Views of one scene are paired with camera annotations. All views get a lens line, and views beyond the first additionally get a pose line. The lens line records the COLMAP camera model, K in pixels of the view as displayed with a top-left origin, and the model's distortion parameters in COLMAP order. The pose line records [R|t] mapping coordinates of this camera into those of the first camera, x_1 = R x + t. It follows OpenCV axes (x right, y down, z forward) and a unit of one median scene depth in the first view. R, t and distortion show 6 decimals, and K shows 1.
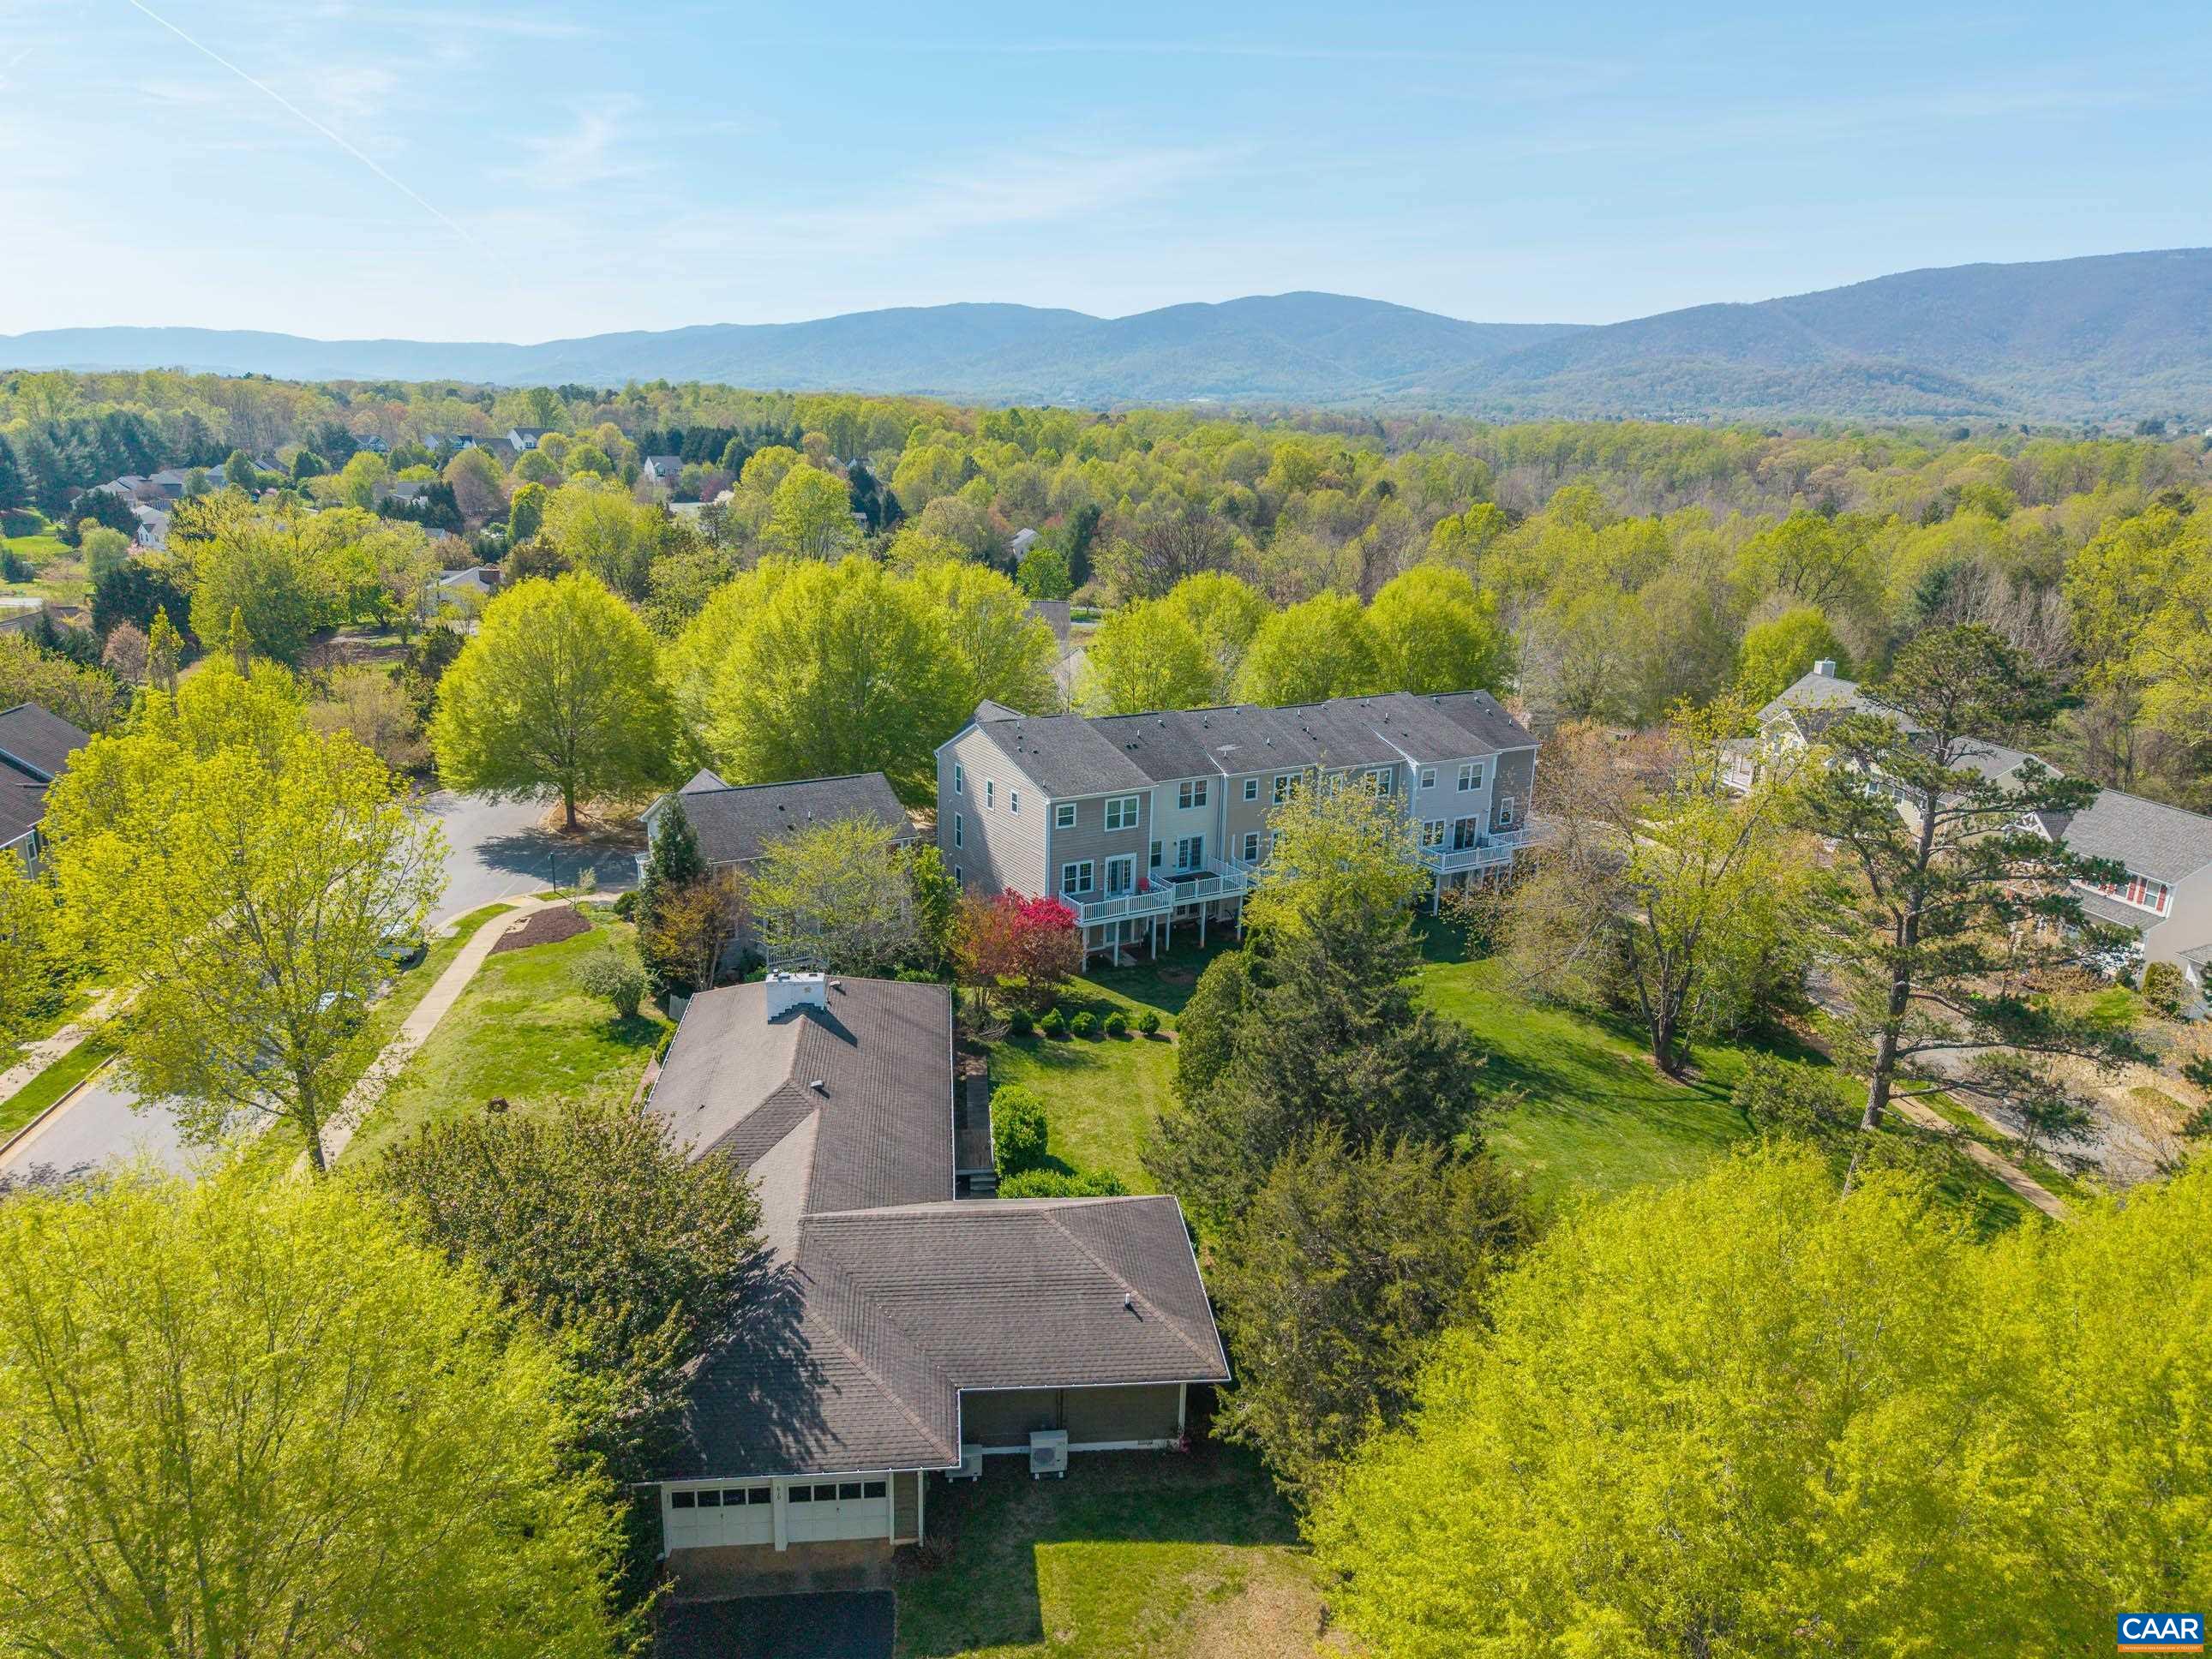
lens RADIAL K [[1535.1, 0, 1106.0], [0, 1535.1, 829.5], [0, 0, 1]] dist [0.006591, -0.002630]
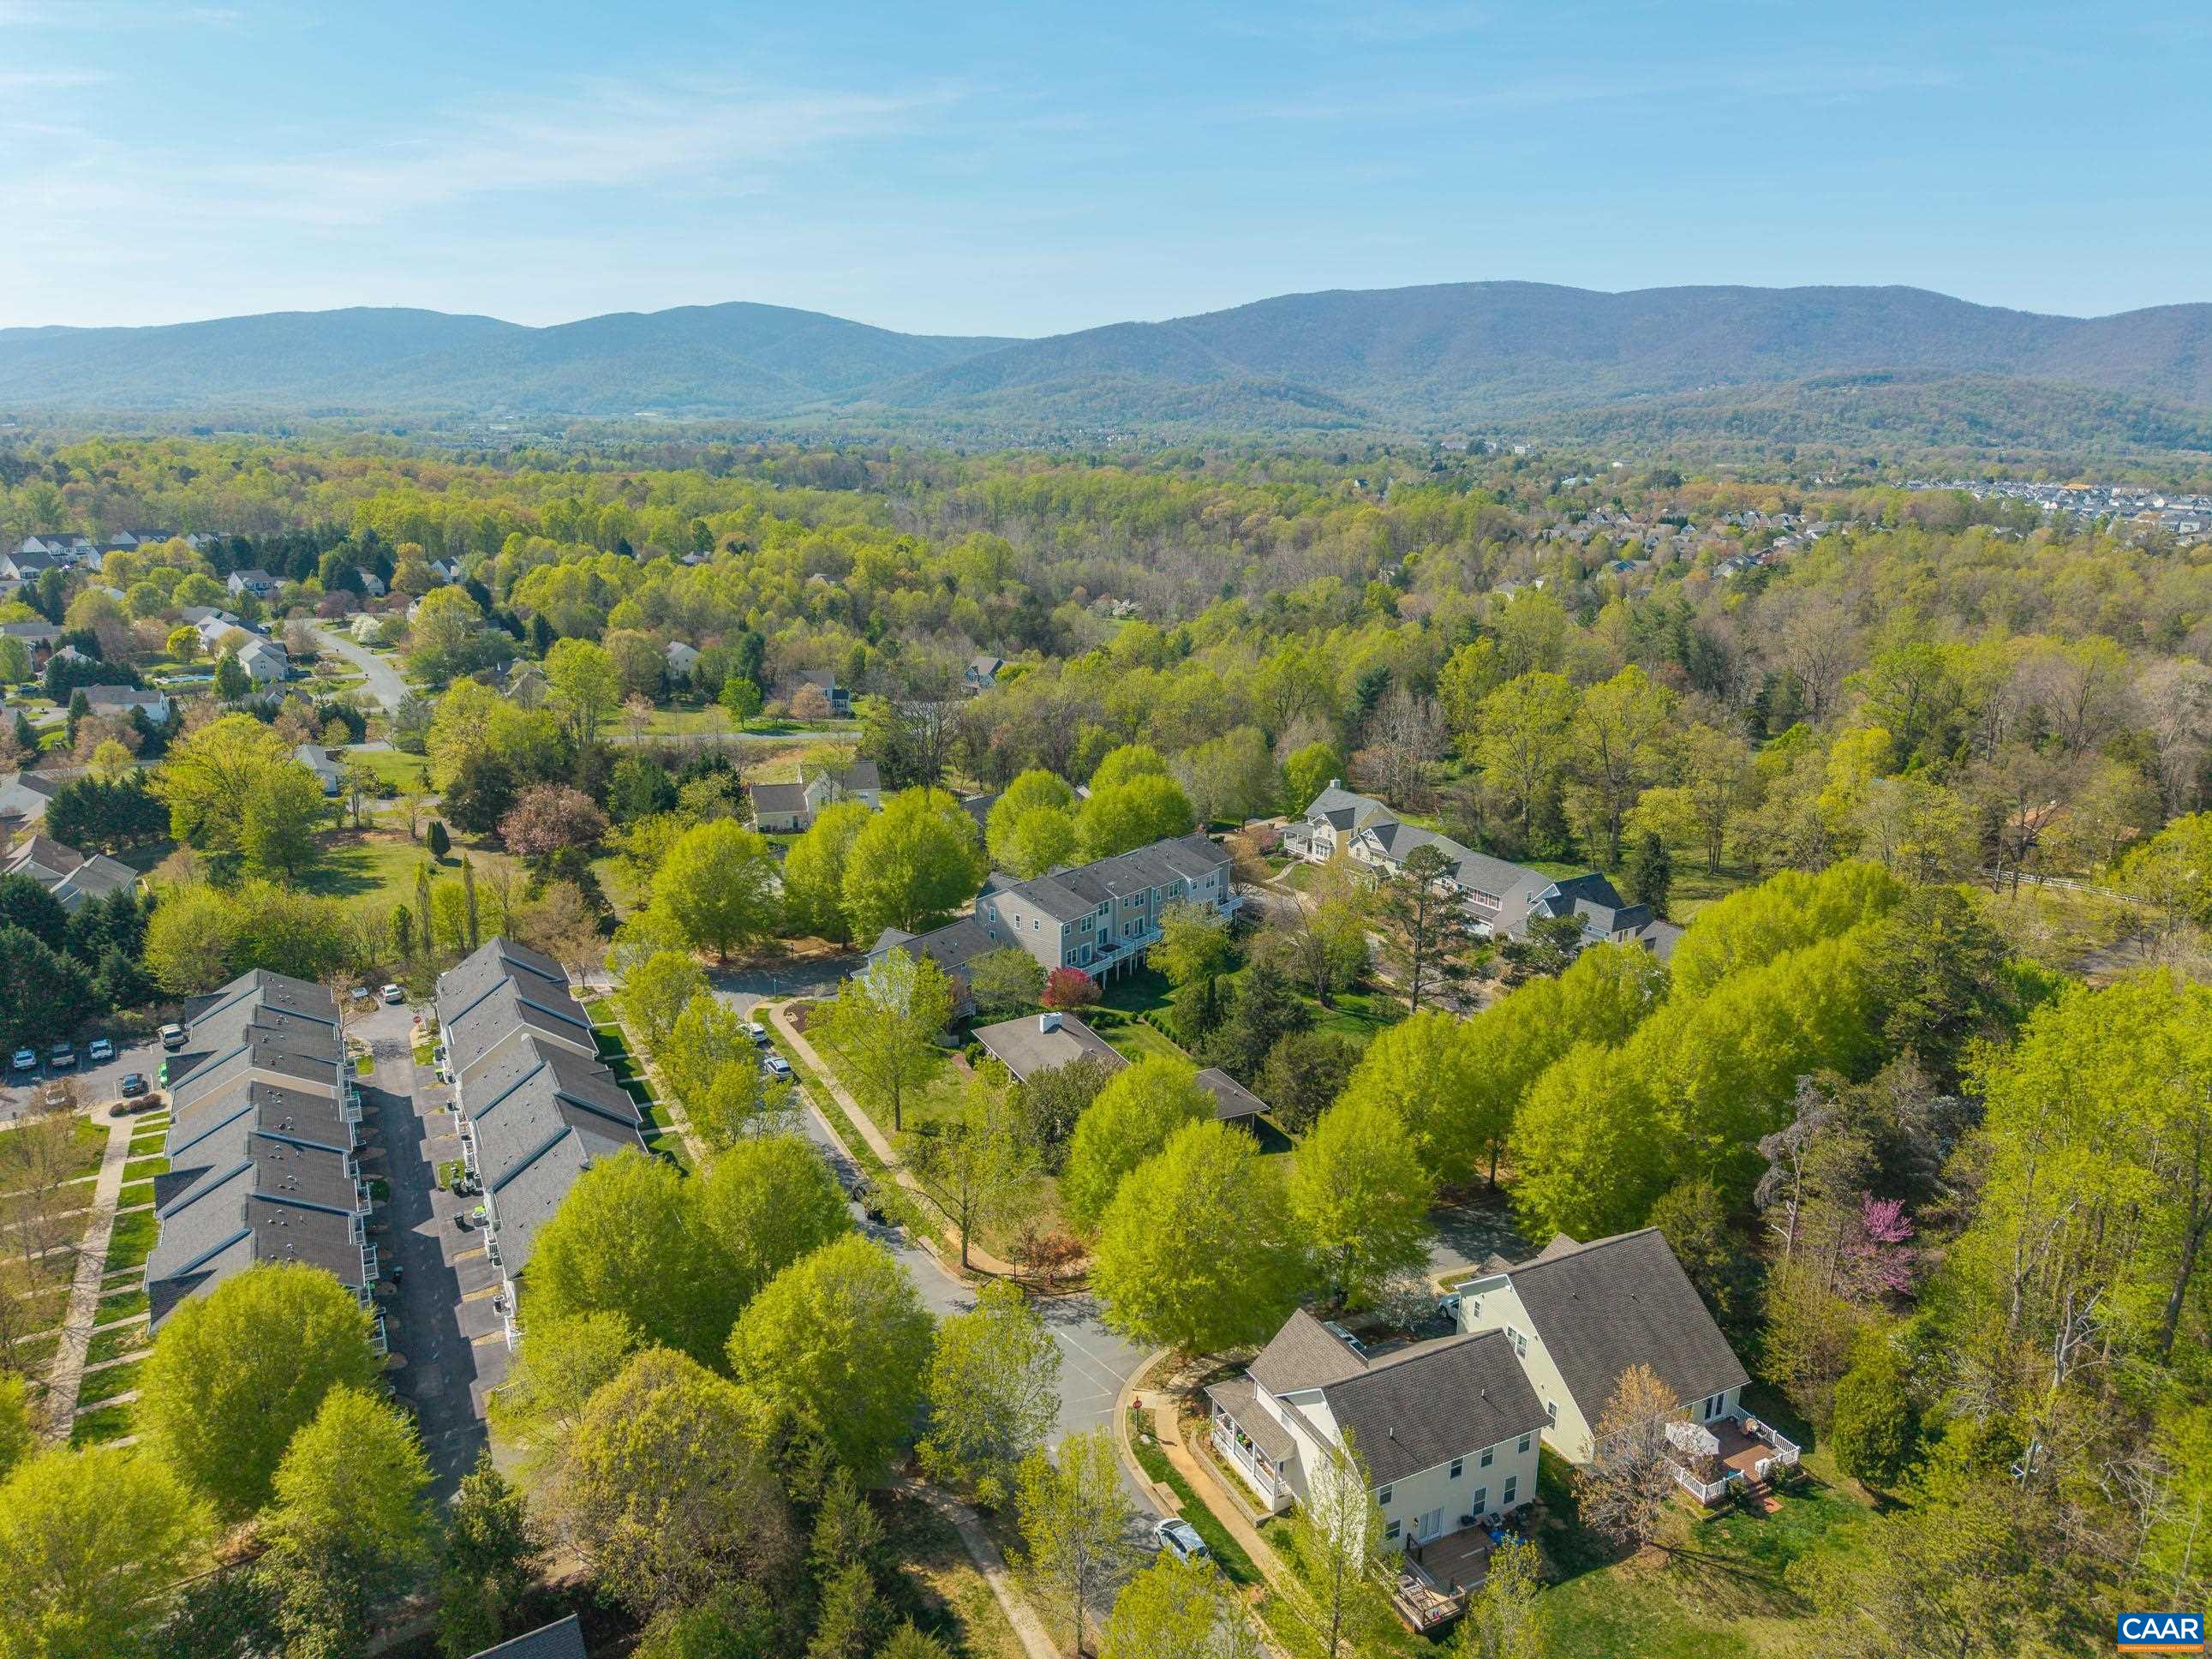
lens RADIAL K [[1516.9, 0, 1107.1], [0, 1516.9, 796.8], [0, 0, 1]] dist [0.122224, -0.000643]
pose [[0.938956, -0.096540, 0.330213, -0.502058], [0.103194, 0.994658, -0.002636, -0.139086], [-0.328195, 0.036551, 0.943903, -0.810797]]
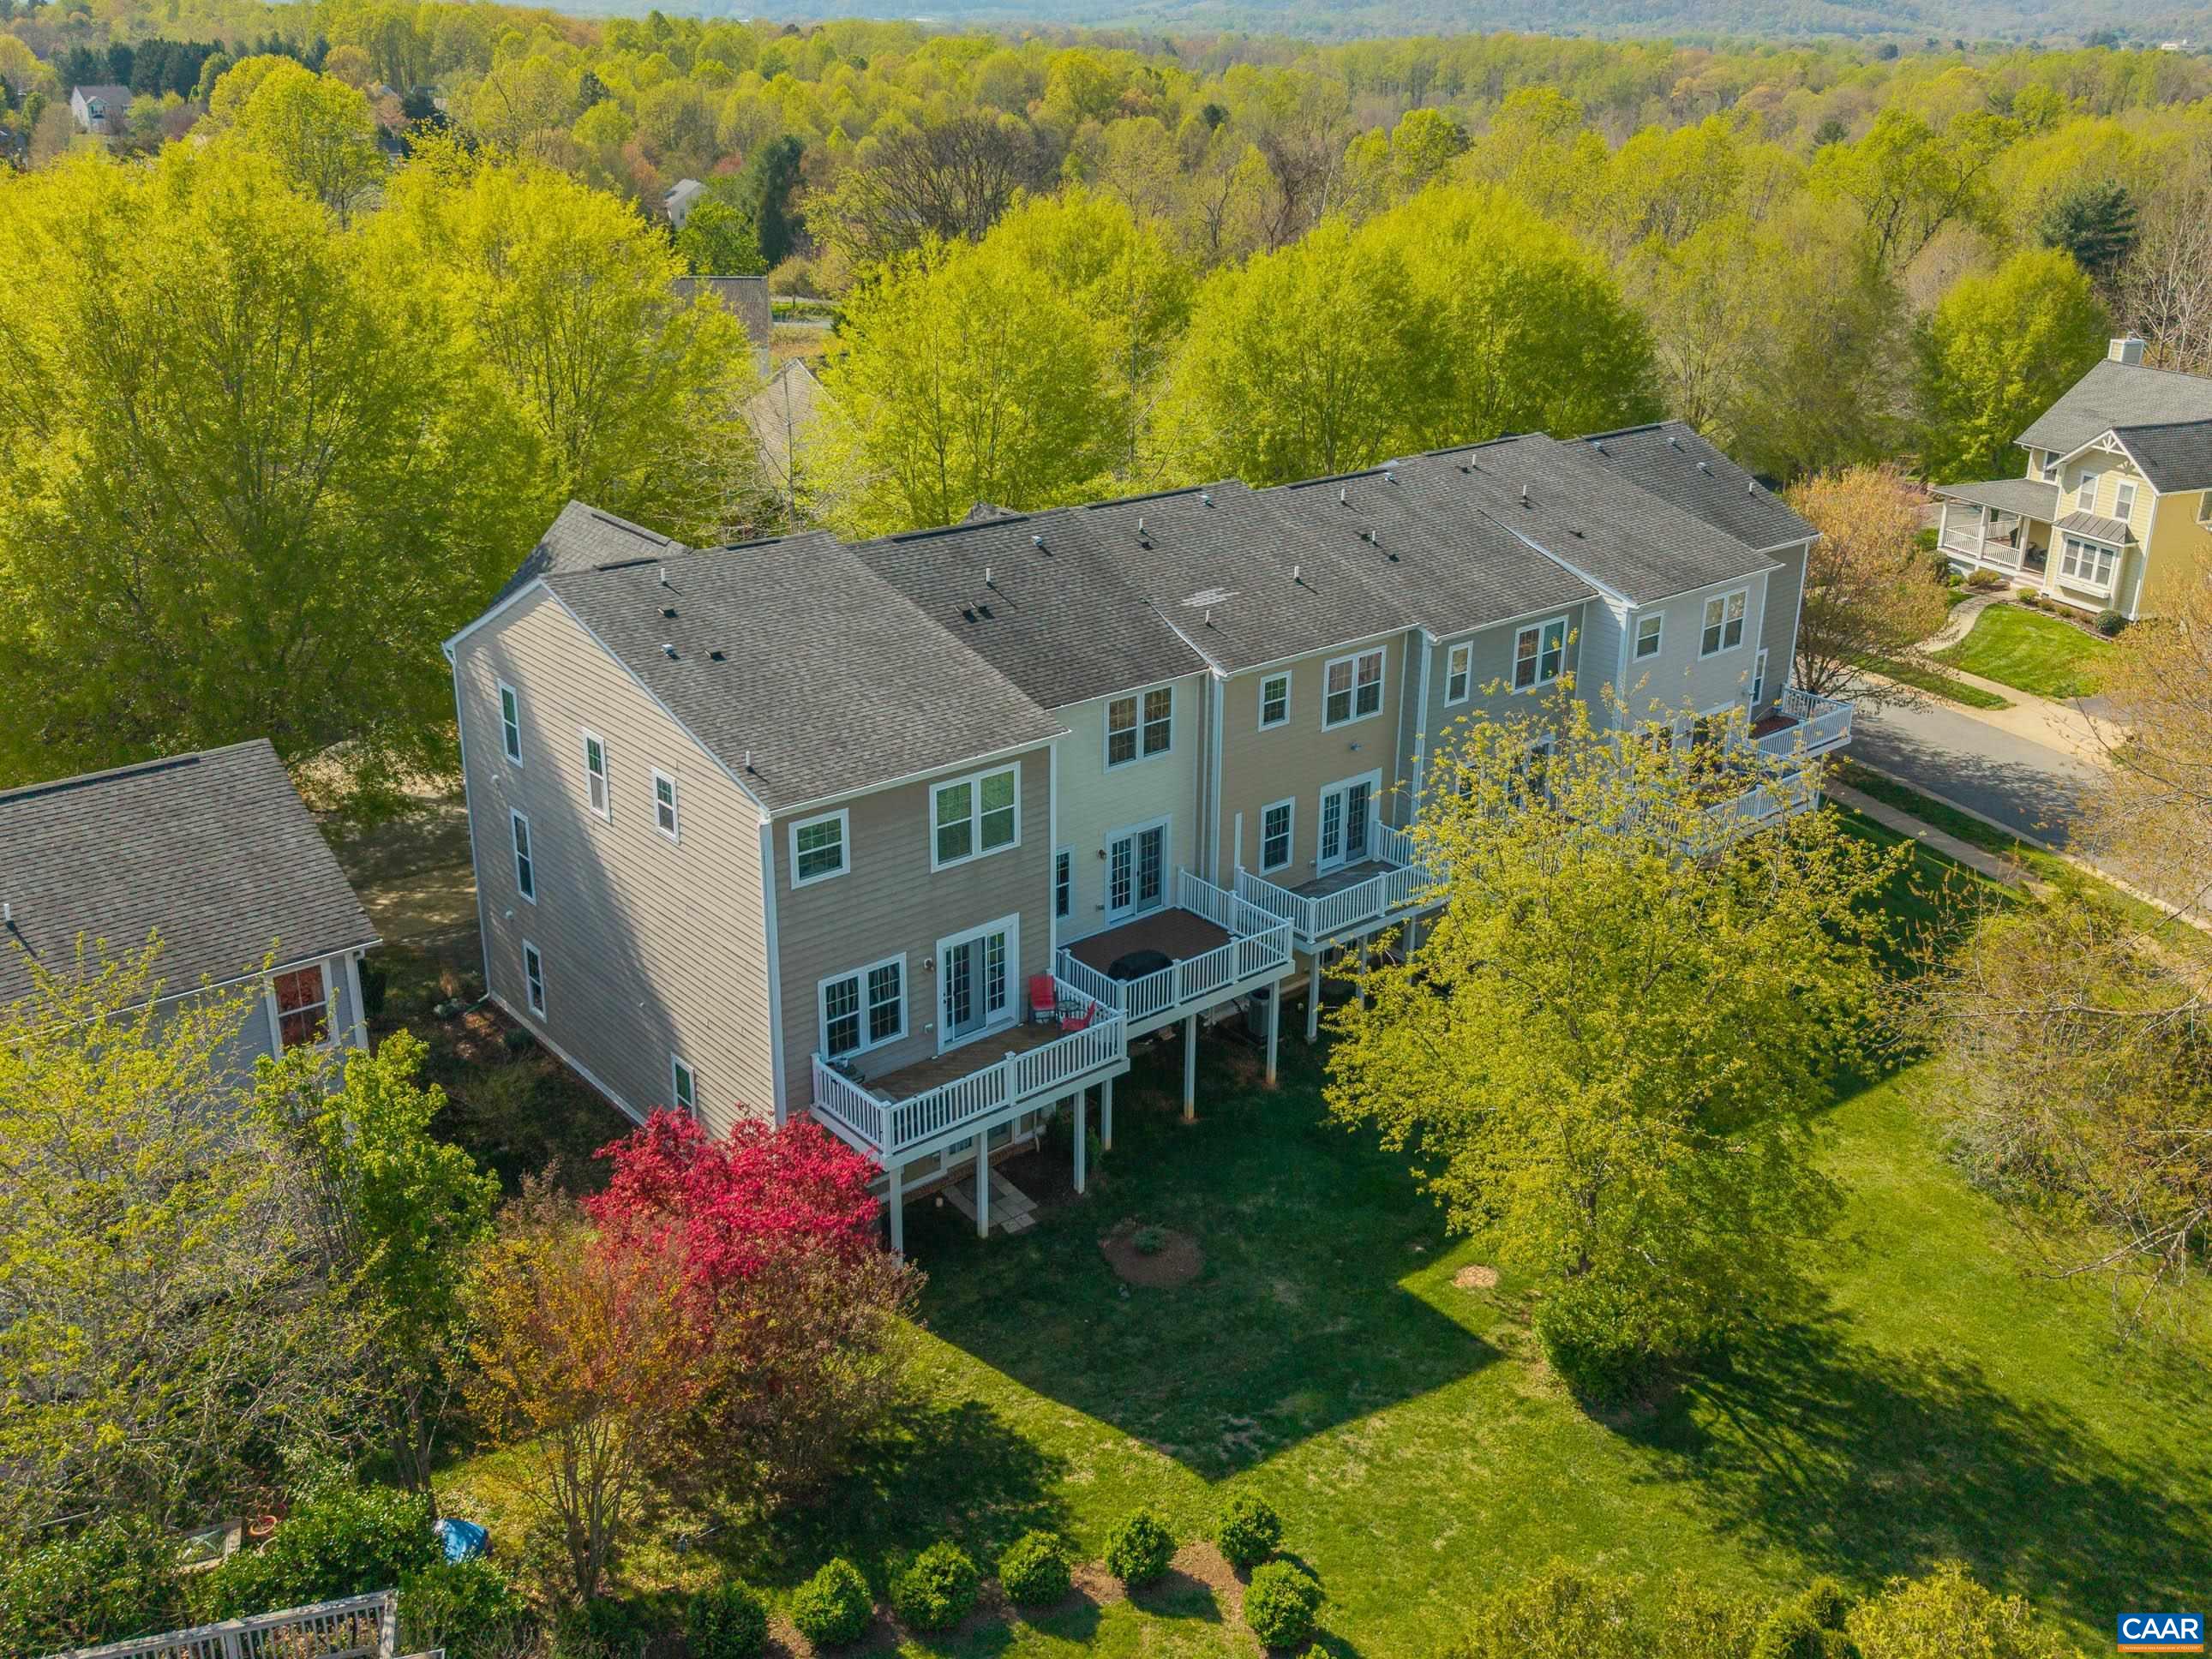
lens RADIAL K [[1985.9, 0, 1200.4], [0, 1985.9, 727.9], [0, 0, 1]] dist [0.061814, -0.176784]
pose [[0.981749, -0.067843, 0.177668, -0.014510], [0.055769, 0.995837, 0.072095, -0.046996], [-0.181820, -0.060871, 0.981446, 0.402631]]
